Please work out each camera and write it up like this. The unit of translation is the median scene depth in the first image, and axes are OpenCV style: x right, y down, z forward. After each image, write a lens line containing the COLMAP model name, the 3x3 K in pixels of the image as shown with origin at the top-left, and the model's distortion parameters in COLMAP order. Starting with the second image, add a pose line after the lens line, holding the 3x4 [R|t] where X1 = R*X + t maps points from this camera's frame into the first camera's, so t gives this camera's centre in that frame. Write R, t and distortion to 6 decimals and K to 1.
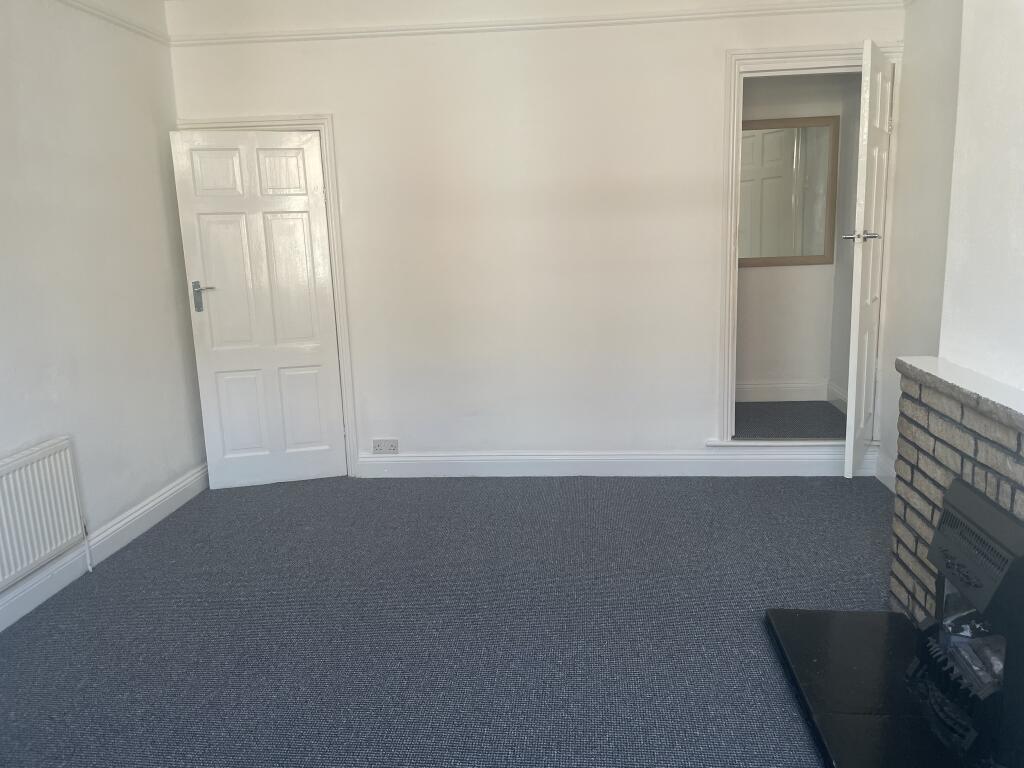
lens RADIAL K [[790.4, 0, 513.0], [0, 790.4, 386.7], [0, 0, 1]] dist [0.053682, -0.009054]
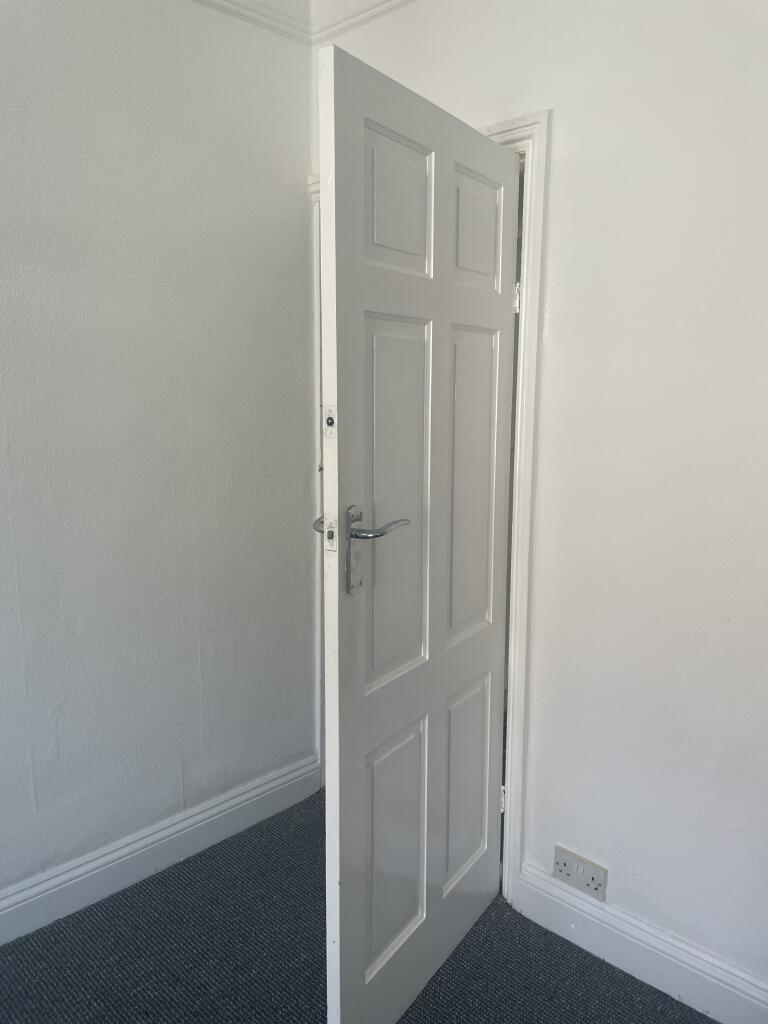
lens RADIAL K [[790.4, 0, 385.6], [0, 790.4, 510.3], [0, 0, 1]] dist [0.053682, -0.009054]
pose [[0.752614, 0.130867, -0.645326, 0.015656], [-0.154903, 0.987734, 0.019647, -0.115636], [0.639982, 0.085176, 0.763654, 0.603086]]
